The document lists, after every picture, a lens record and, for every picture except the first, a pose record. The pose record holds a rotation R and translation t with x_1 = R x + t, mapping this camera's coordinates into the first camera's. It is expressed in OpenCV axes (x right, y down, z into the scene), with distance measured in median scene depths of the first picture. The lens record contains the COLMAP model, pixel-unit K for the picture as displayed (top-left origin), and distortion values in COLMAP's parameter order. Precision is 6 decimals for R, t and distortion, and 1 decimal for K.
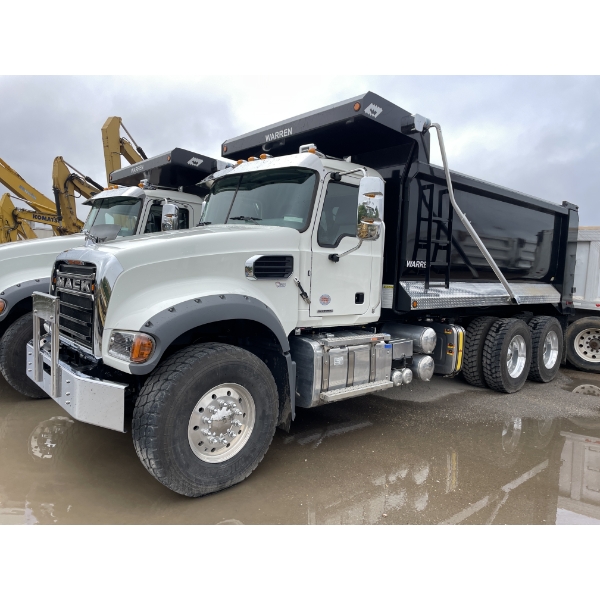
lens RADIAL K [[442.9, 0, 299.5], [0, 442.9, 297.6], [0, 0, 1]] dist [0.054787, -0.014333]
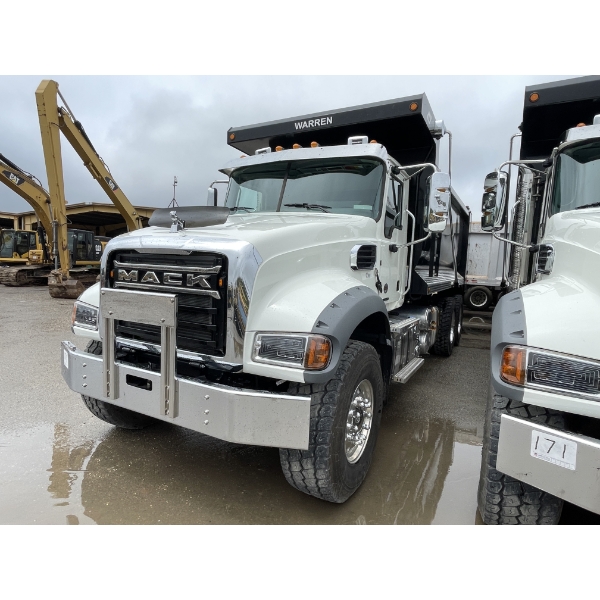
lens RADIAL K [[375.7, 0, 297.6], [0, 375.7, 301.3], [0, 0, 1]] dist [0.025137, 0.011736]
pose [[0.945531, -0.035348, 0.323606, -0.439703], [0.016236, 0.997971, 0.061569, -0.022771], [-0.325126, -0.052961, 0.944187, 0.229301]]
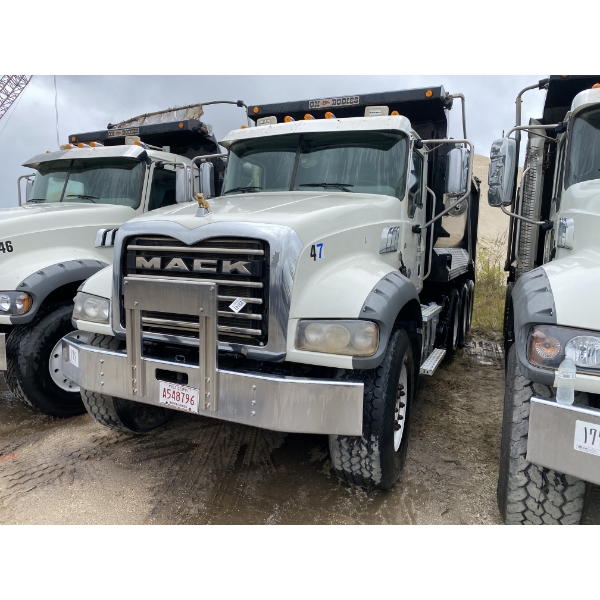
lens RADIAL K [[442.9, 0, 297.1], [0, 442.9, 298.2], [0, 0, 1]] dist [0.054787, -0.014333]
pose [[0.923600, -0.064338, 0.377920, -0.558974], [0.036692, 0.996126, 0.079912, -0.024964], [-0.381598, -0.059940, 0.922383, 0.189536]]
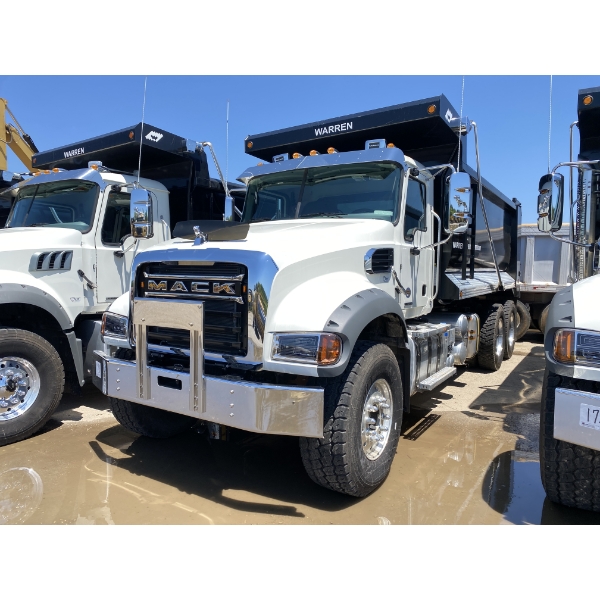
lens RADIAL K [[442.9, 0, 304.5], [0, 442.9, 305.0], [0, 0, 1]] dist [0.054787, -0.014333]
pose [[0.963150, -0.052724, 0.263748, -0.459854], [0.045256, 0.998386, 0.034314, -0.012142], [-0.265131, -0.021113, 0.963981, 0.067757]]
